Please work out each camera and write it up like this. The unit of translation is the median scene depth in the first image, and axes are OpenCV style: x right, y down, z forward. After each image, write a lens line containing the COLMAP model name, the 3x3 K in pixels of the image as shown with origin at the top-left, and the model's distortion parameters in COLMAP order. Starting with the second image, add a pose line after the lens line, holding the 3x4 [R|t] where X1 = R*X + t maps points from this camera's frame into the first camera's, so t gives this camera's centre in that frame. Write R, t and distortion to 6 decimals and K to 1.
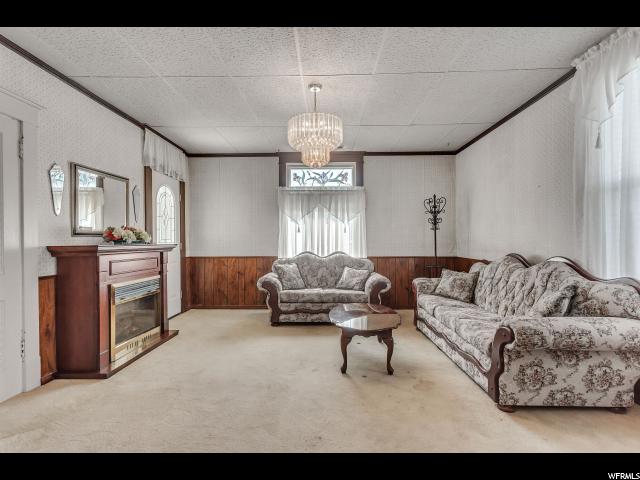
lens RADIAL K [[327.1, 0, 288.0], [0, 327.1, 238.7], [0, 0, 1]] dist [-0.004422, 0.000188]
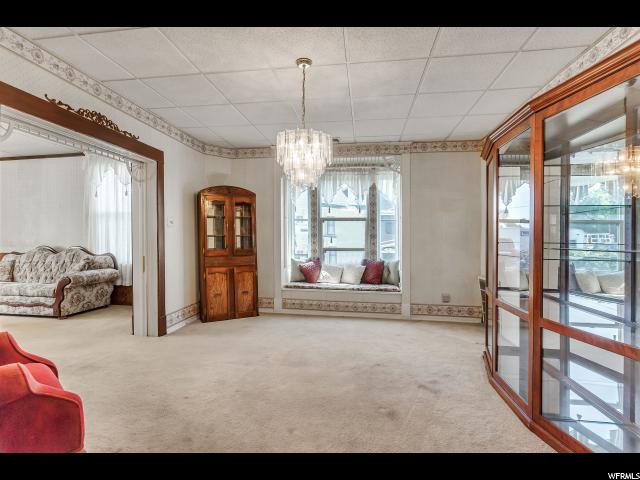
lens RADIAL K [[327.1, 0, 318.6], [0, 327.1, 242.0], [0, 0, 1]] dist [-0.004422, 0.000188]
pose [[0.111374, -0.009843, 0.993730, -1.180266], [-0.003913, 0.999939, 0.010343, 0.004892], [-0.993771, -0.005040, 0.111328, -0.823476]]
